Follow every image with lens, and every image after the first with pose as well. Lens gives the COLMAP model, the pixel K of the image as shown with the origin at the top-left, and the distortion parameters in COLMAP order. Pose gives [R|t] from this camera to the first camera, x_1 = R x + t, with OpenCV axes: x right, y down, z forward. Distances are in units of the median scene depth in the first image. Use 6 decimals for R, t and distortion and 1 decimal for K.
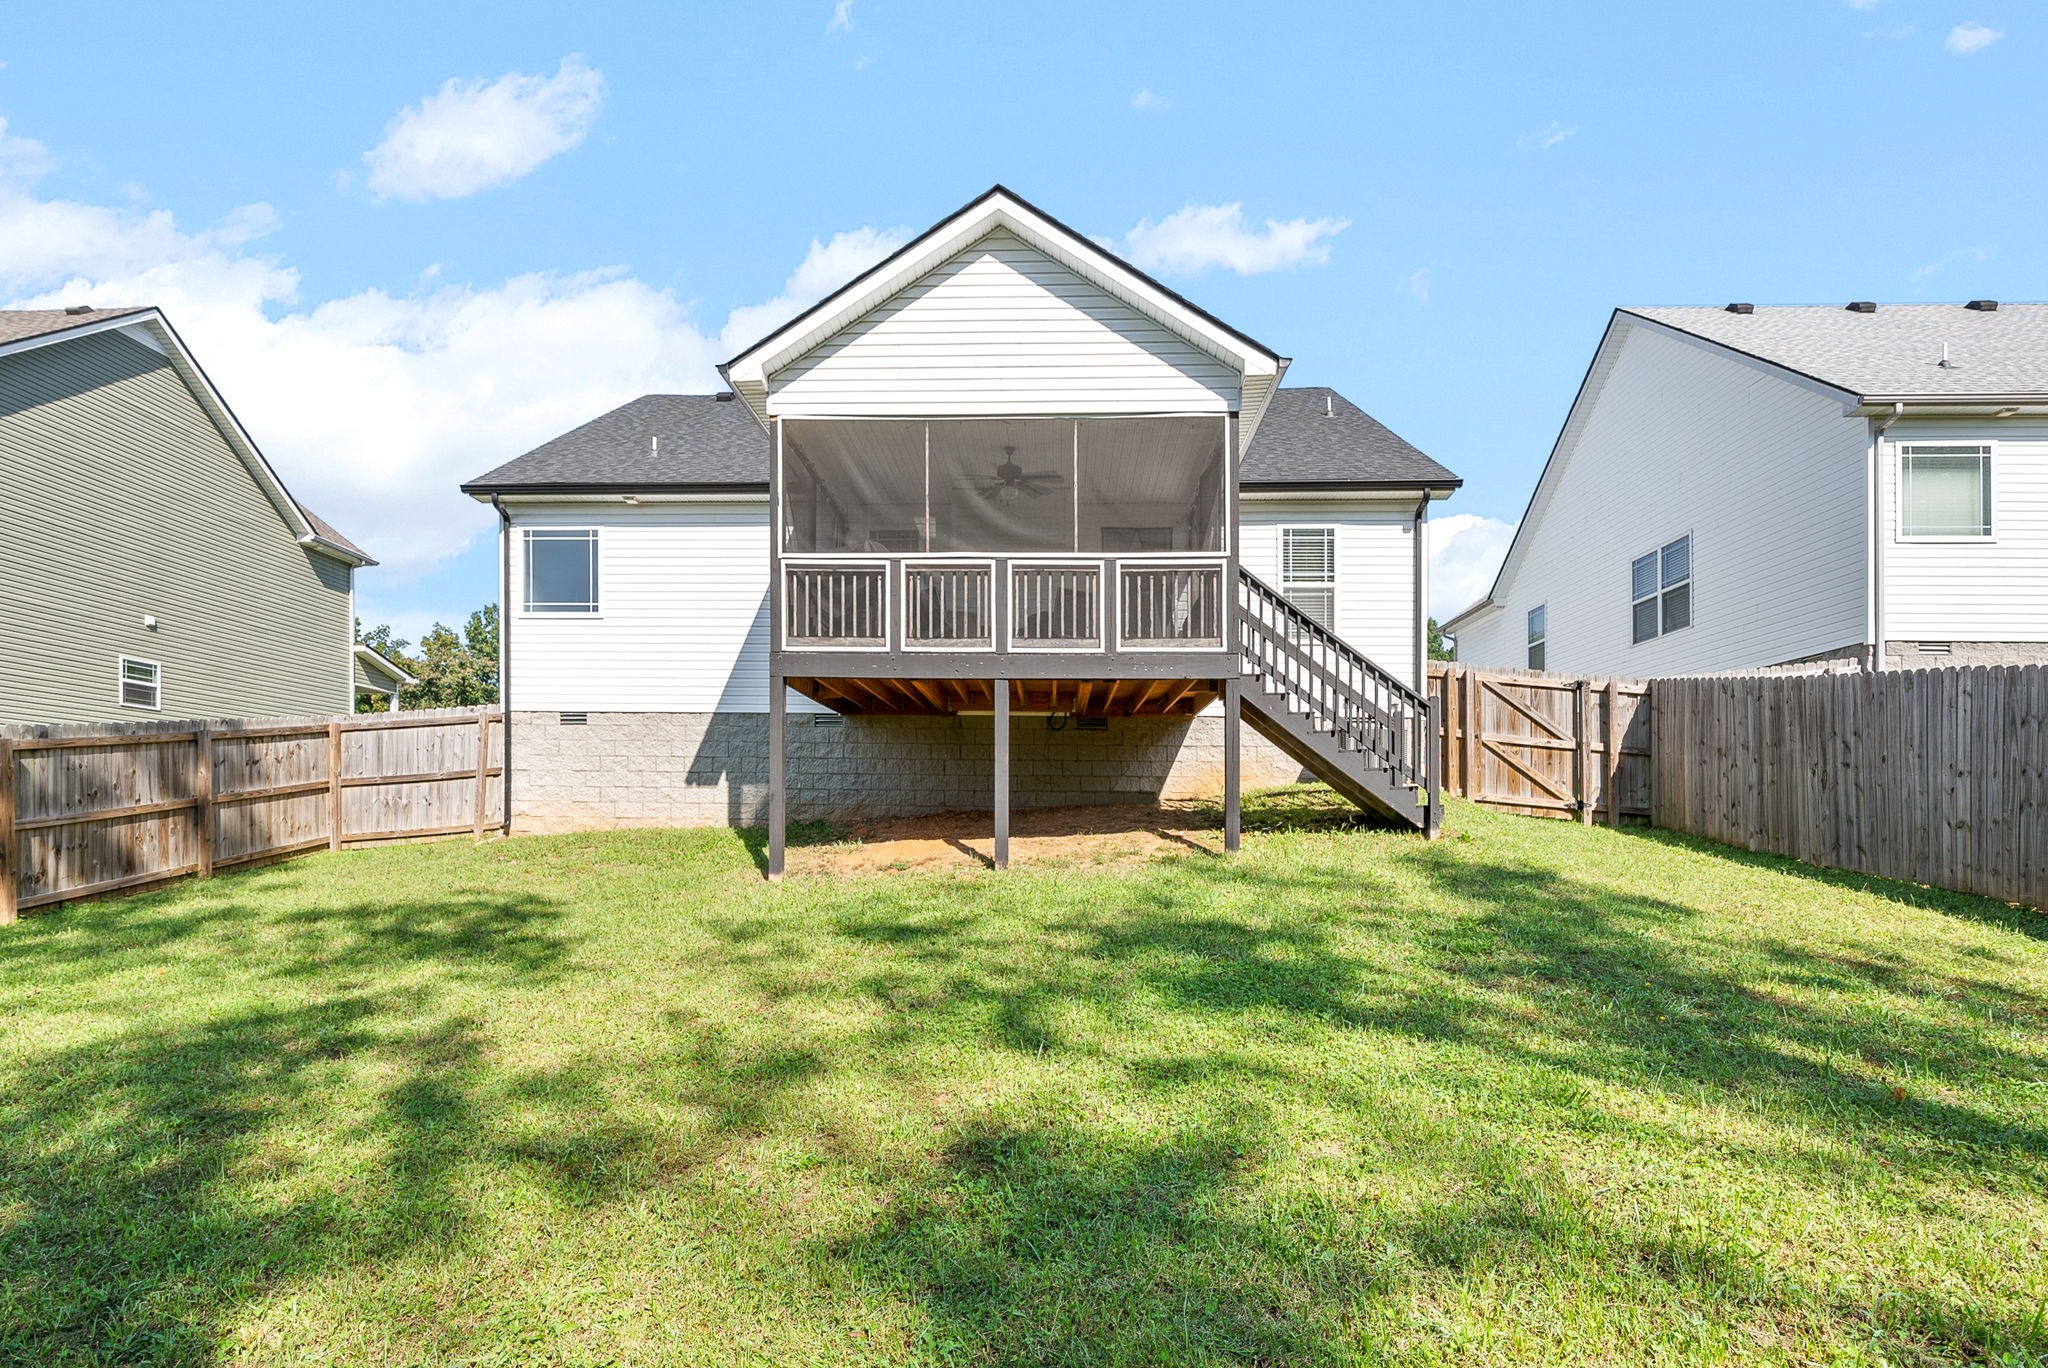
lens RADIAL K [[1135.2, 0, 1025.1], [0, 1135.2, 848.1], [0, 0, 1]] dist [0.000003, -0.001130]
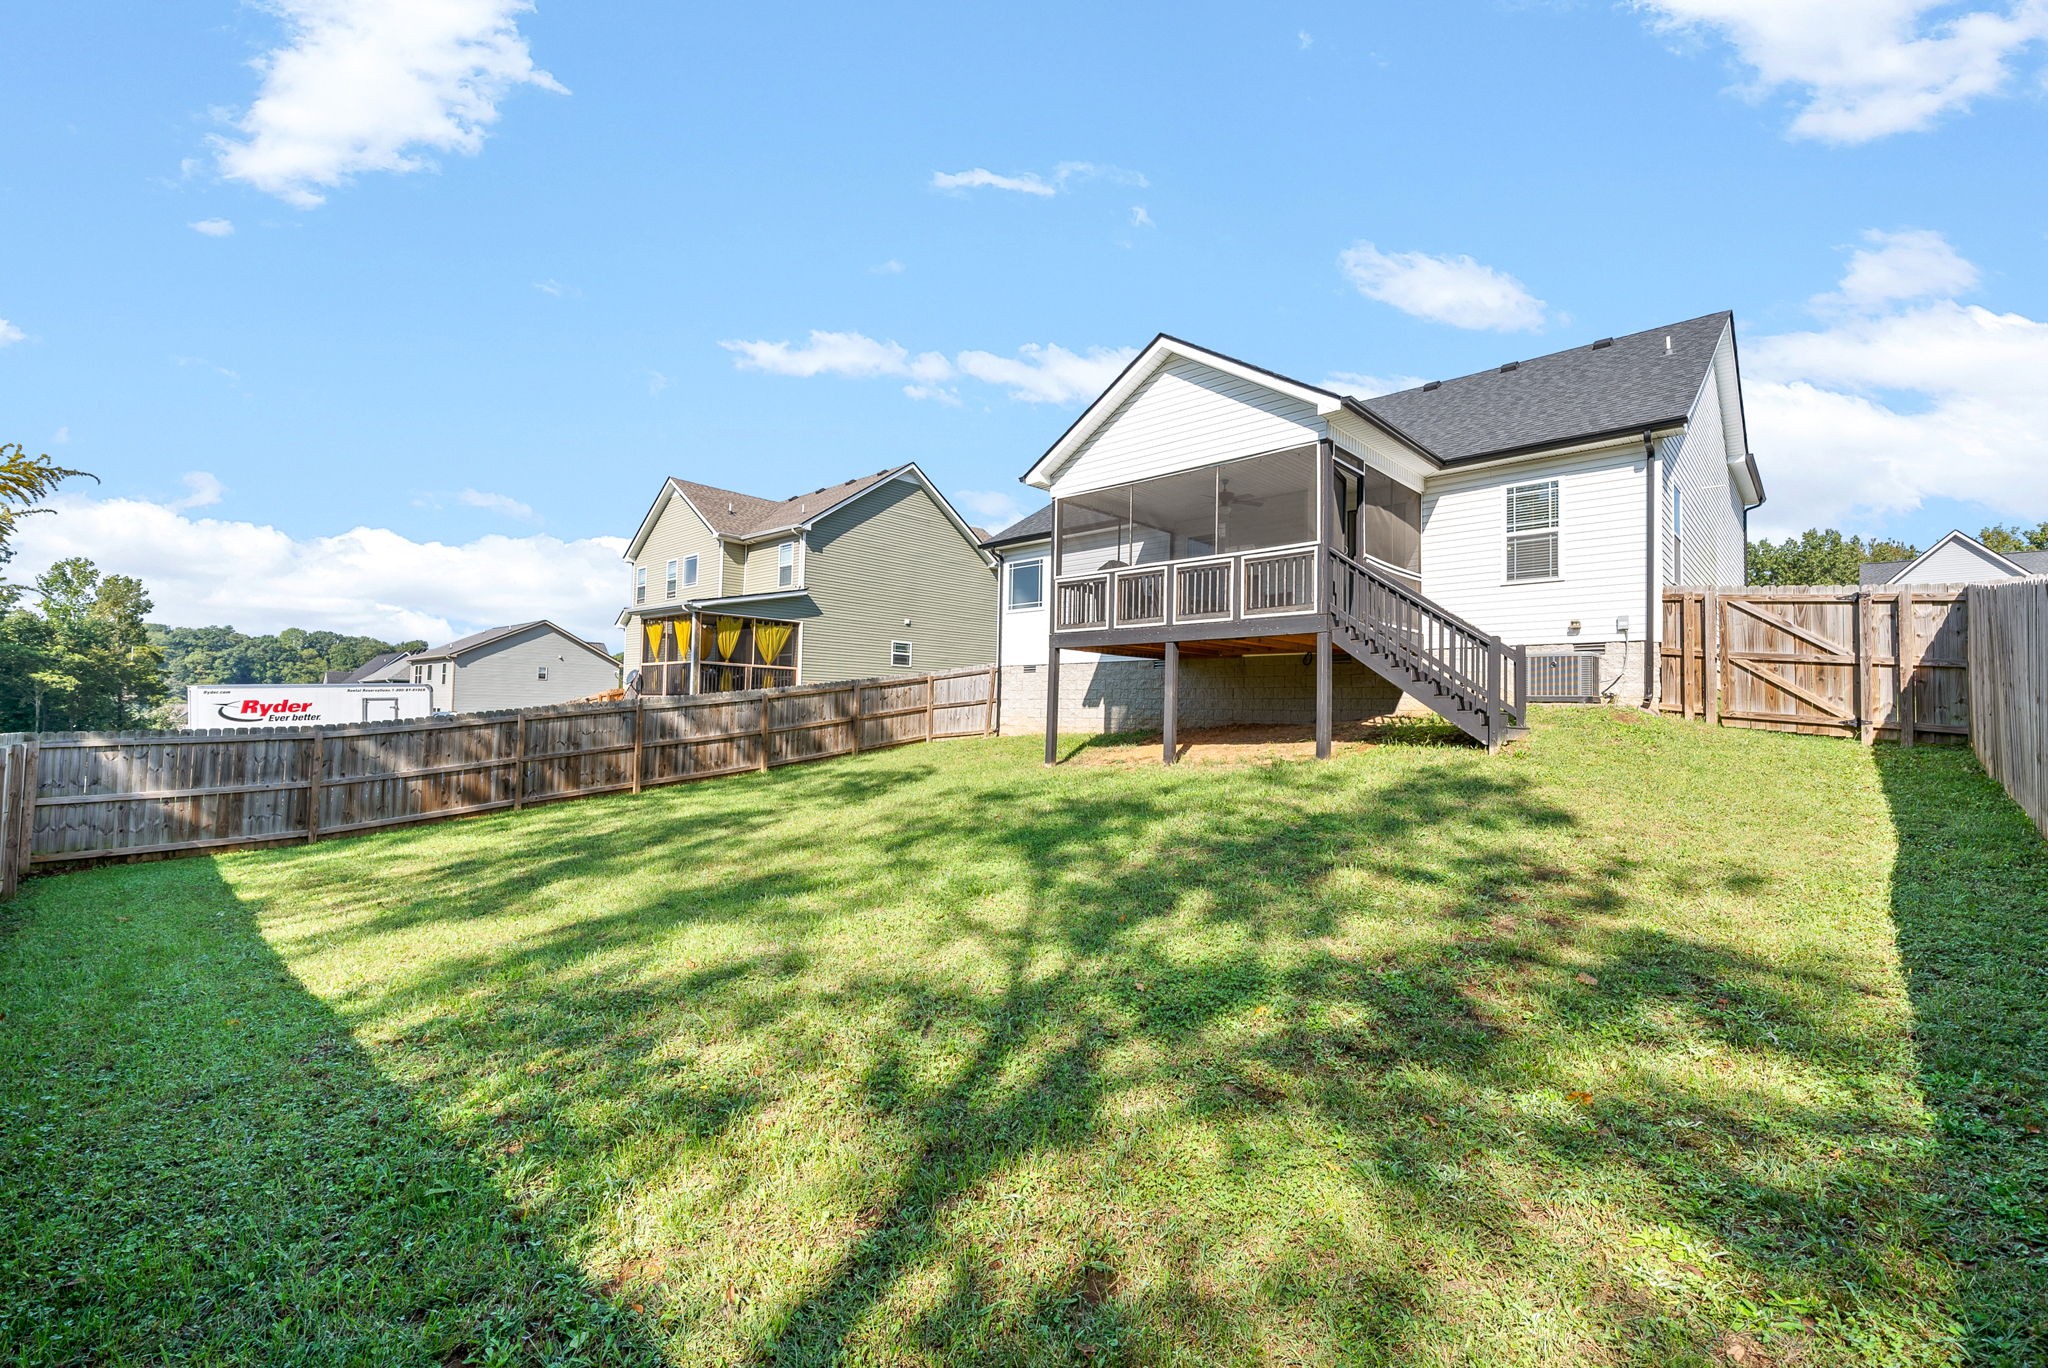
lens RADIAL K [[909.2, 0, 1024.7], [0, 909.2, 688.3], [0, 0, 1]] dist [0.000988, -0.000152]
pose [[0.749785, -0.017433, -0.661452, 0.542203], [-0.017877, 0.998754, -0.046588, -0.021136], [0.661440, 0.046756, 0.748539, -0.042983]]
